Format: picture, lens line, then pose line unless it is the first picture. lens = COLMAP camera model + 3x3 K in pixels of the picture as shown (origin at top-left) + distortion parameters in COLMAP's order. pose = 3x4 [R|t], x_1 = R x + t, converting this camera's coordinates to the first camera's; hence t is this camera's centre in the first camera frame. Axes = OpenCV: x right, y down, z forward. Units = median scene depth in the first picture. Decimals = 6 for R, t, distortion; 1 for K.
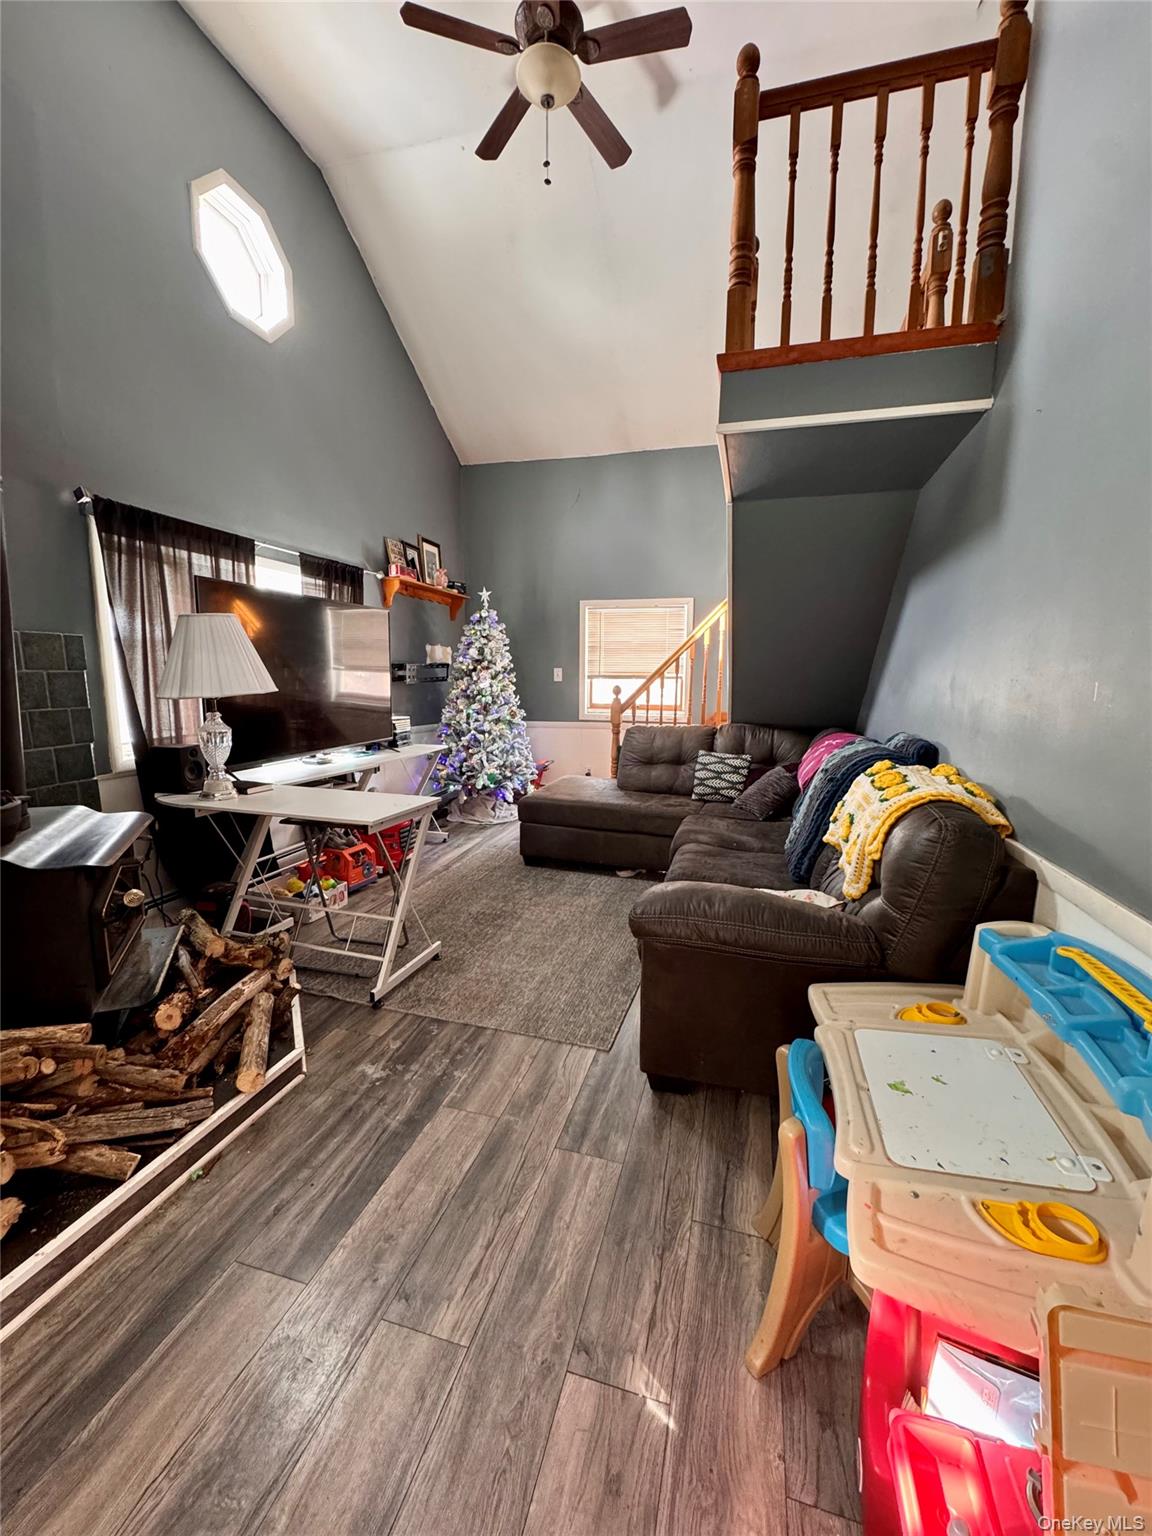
lens RADIAL K [[610.9, 0, 575.0], [0, 610.9, 765.4], [0, 0, 1]] dist [-0.004467, 0.000764]
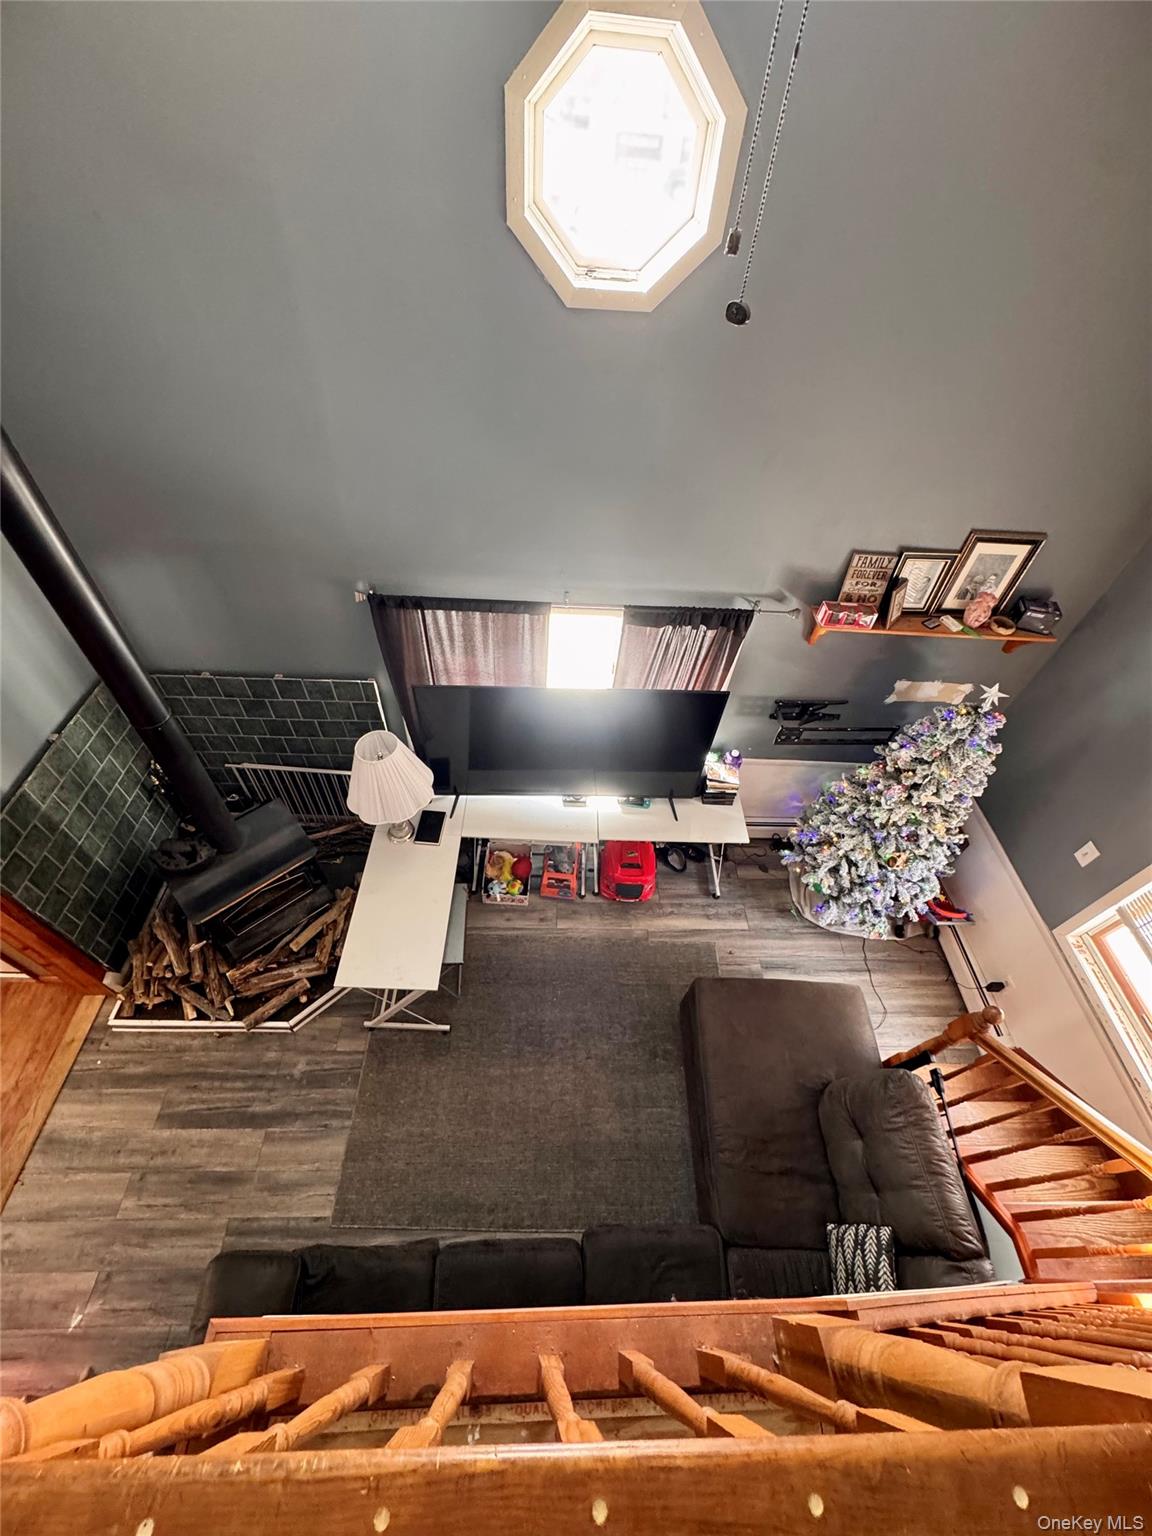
lens RADIAL K [[610.9, 0, 577.2], [0, 610.9, 767.7], [0, 0, 1]] dist [-0.004467, 0.000764]
pose [[0.296966, 0.741505, -0.601649, 0.238952], [-0.198550, 0.664252, 0.720658, -1.140165], [0.934018, -0.094553, 0.344486, 0.962465]]
